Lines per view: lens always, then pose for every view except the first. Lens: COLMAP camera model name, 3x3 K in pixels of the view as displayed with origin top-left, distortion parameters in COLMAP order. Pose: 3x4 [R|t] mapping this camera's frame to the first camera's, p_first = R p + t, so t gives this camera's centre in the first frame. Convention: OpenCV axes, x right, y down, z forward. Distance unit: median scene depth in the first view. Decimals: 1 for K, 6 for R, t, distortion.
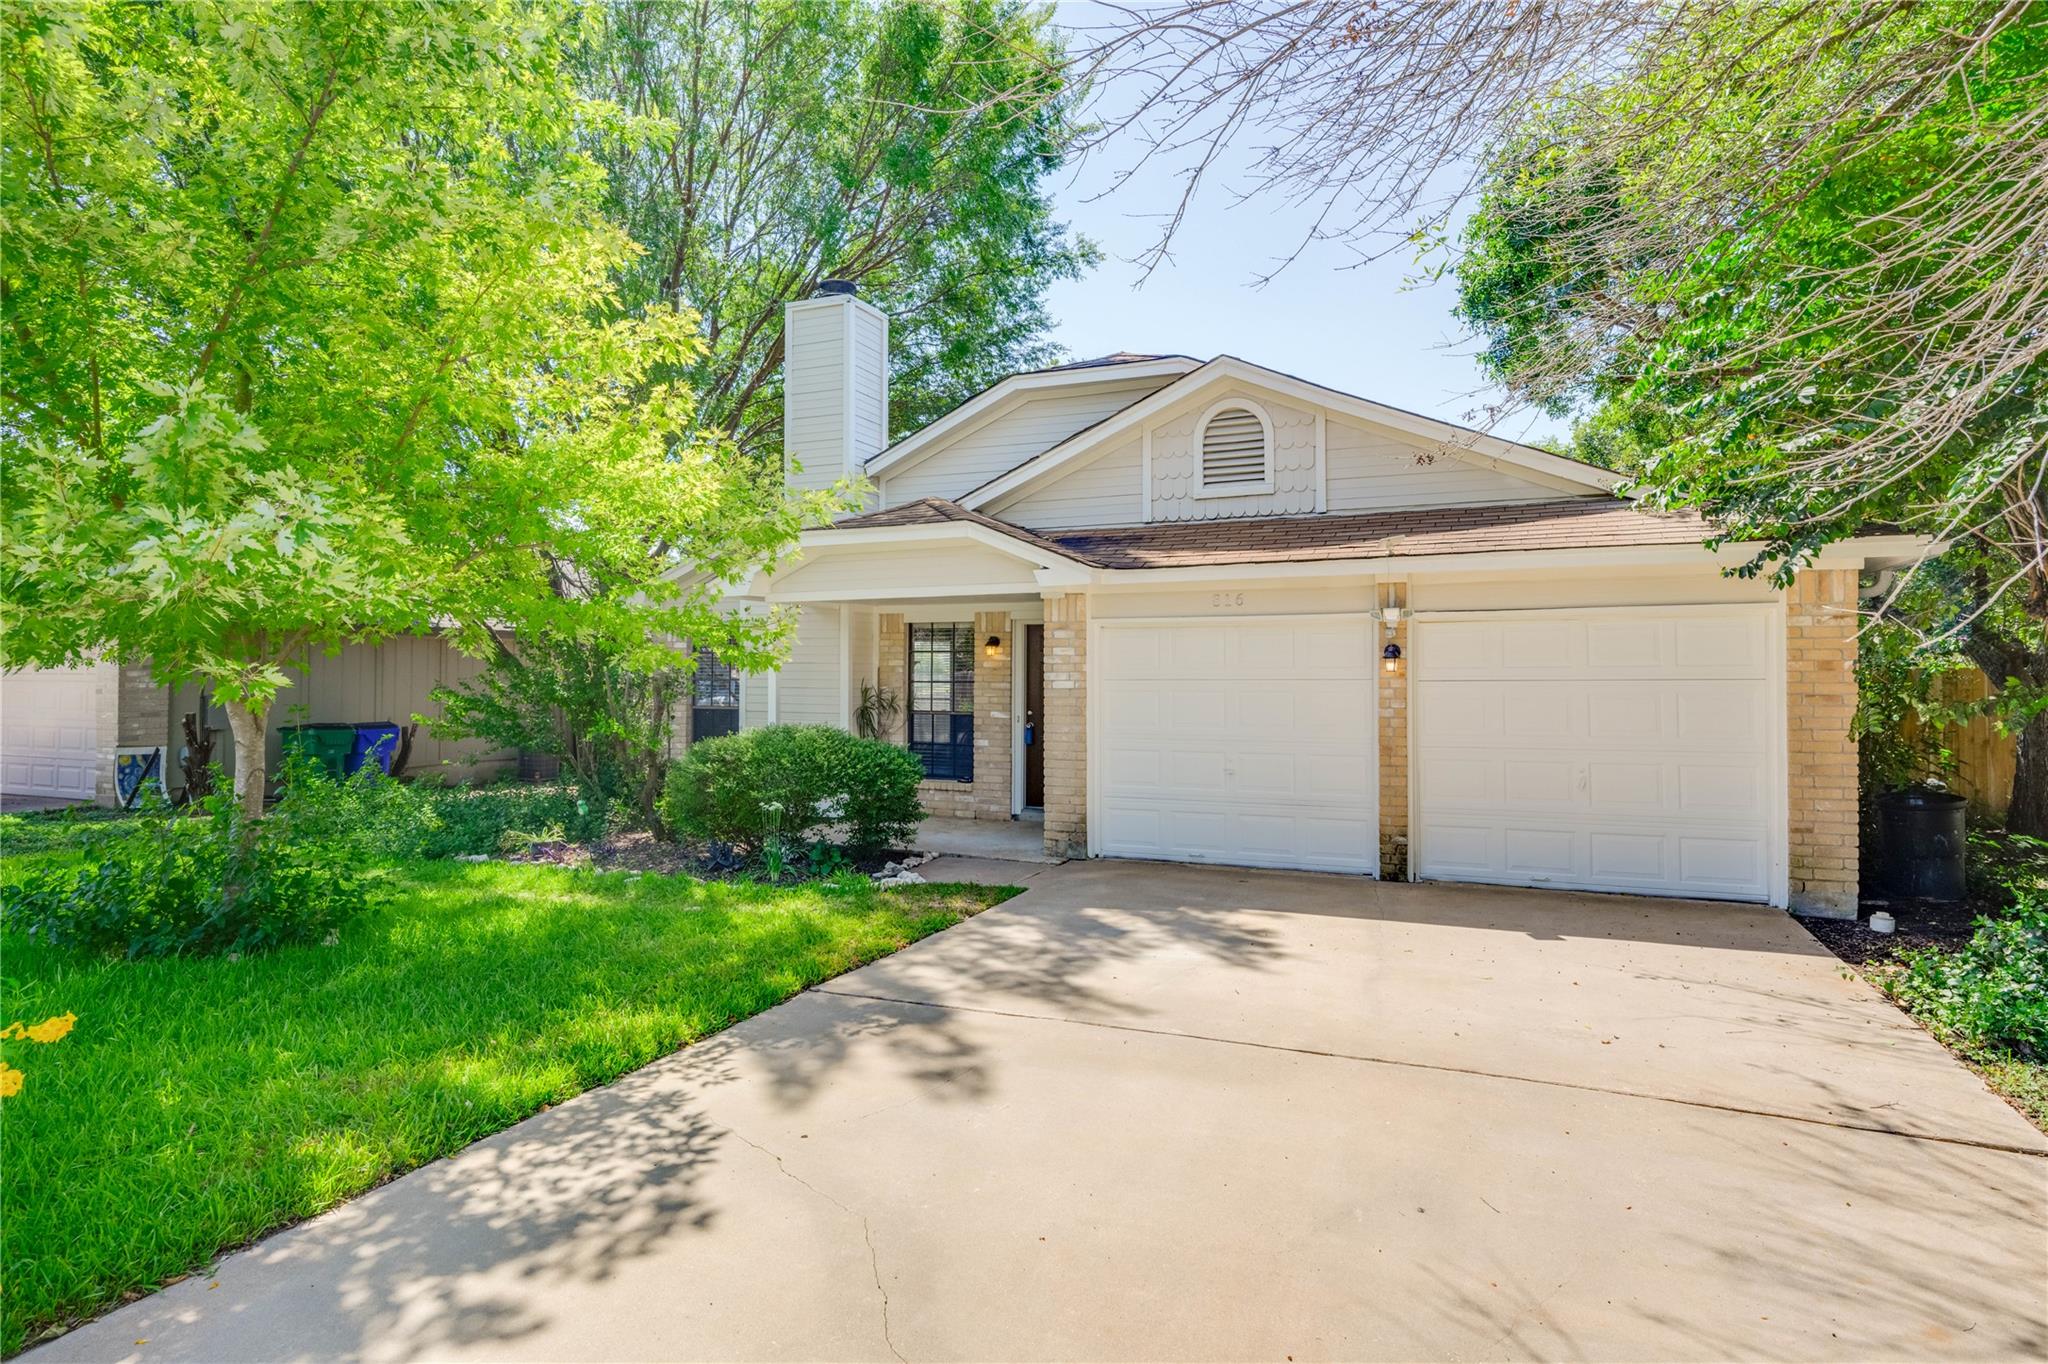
lens RADIAL K [[1173.2, 0, 1023.5], [0, 1173.2, 654.8], [0, 0, 1]] dist [0.003059, 0.000152]
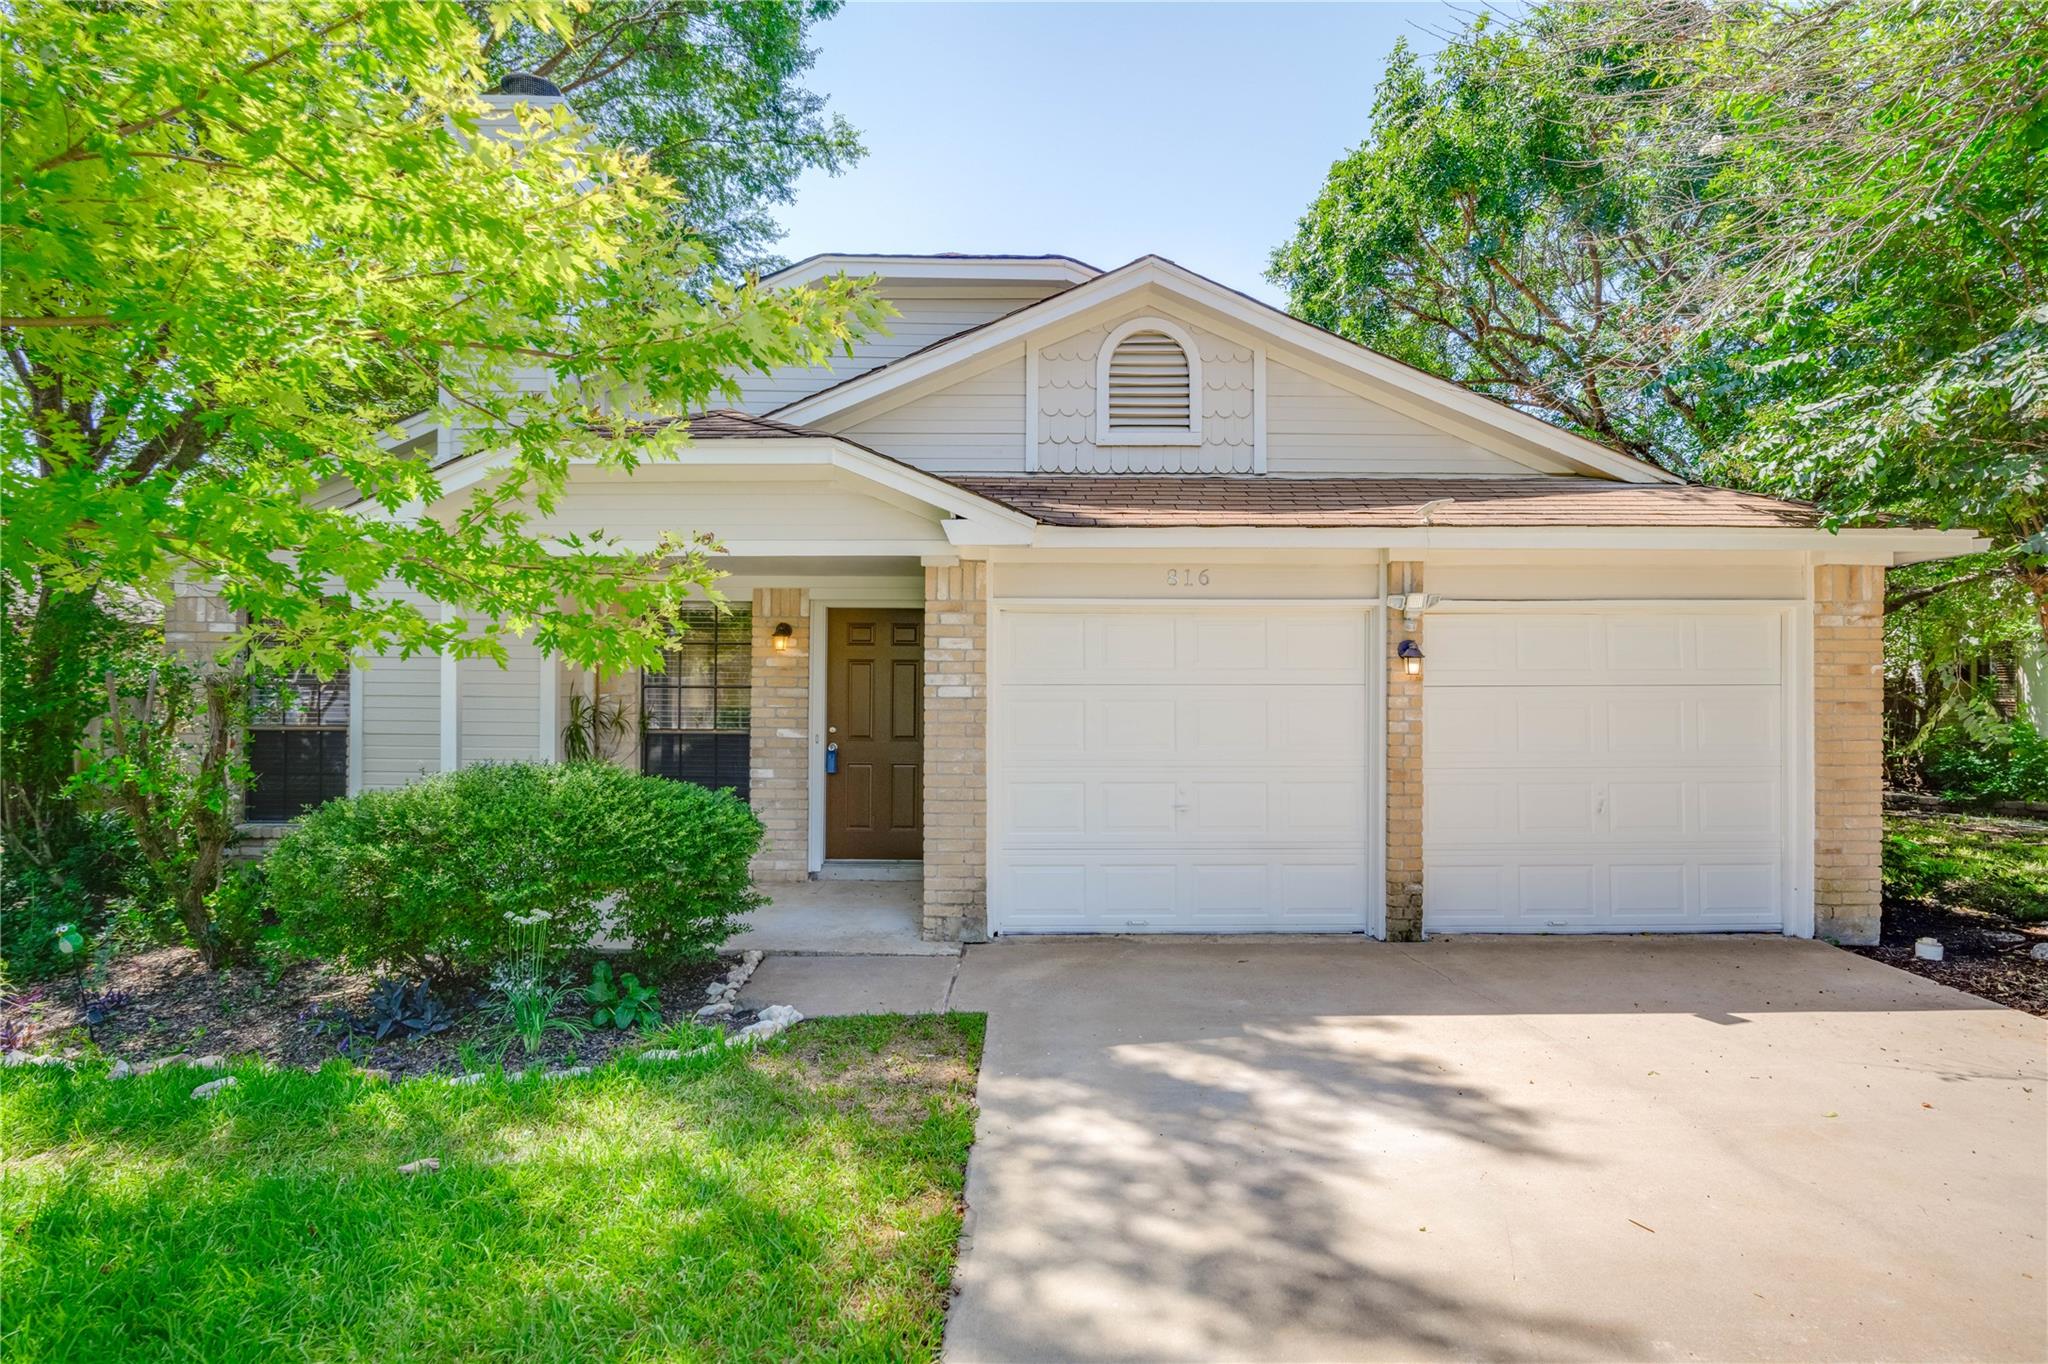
lens RADIAL K [[1070.2, 0, 1025.2], [0, 1070.2, 666.6], [0, 0, 1]] dist [-0.016444, 0.002063]
pose [[0.903503, 0.005257, 0.428549, -0.221149], [-0.009687, 0.999920, 0.008156, 0.005362], [-0.428472, -0.011520, 0.903482, 0.461126]]
